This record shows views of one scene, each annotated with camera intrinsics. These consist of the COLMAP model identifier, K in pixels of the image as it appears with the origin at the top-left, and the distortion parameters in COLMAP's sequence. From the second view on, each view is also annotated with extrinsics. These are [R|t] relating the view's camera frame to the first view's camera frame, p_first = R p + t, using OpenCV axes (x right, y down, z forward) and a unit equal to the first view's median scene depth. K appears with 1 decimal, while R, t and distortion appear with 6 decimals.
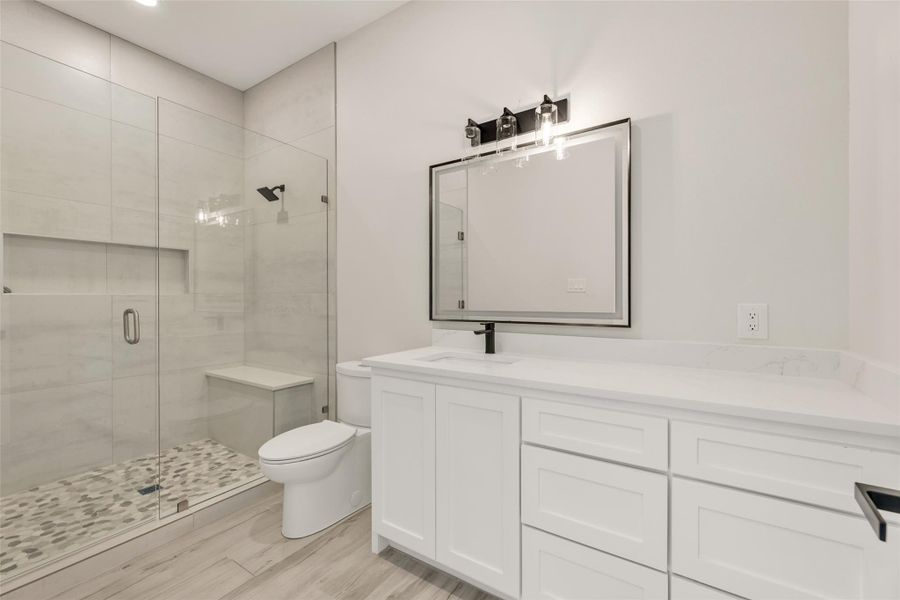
lens RADIAL K [[369.8, 0, 446.0], [0, 369.8, 299.6], [0, 0, 1]] dist [0.000976, -0.000429]
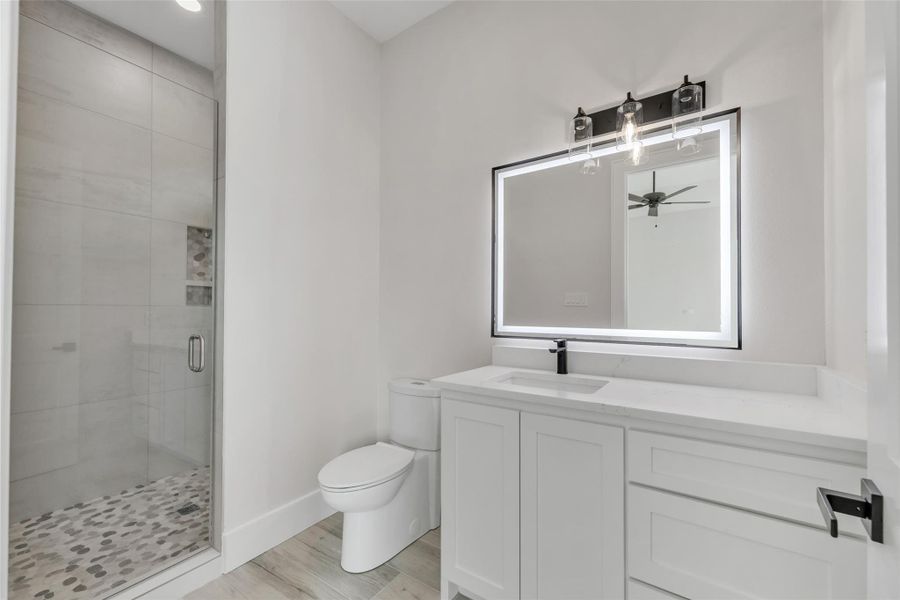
lens RADIAL K [[369.8, 0, 455.9], [0, 369.8, 303.3], [0, 0, 1]] dist [0.000976, -0.000429]
pose [[0.999596, 0.016669, -0.023003, -0.133351], [-0.017282, 0.999493, -0.026739, 0.000223], [0.022545, 0.027126, 0.999378, 0.089077]]
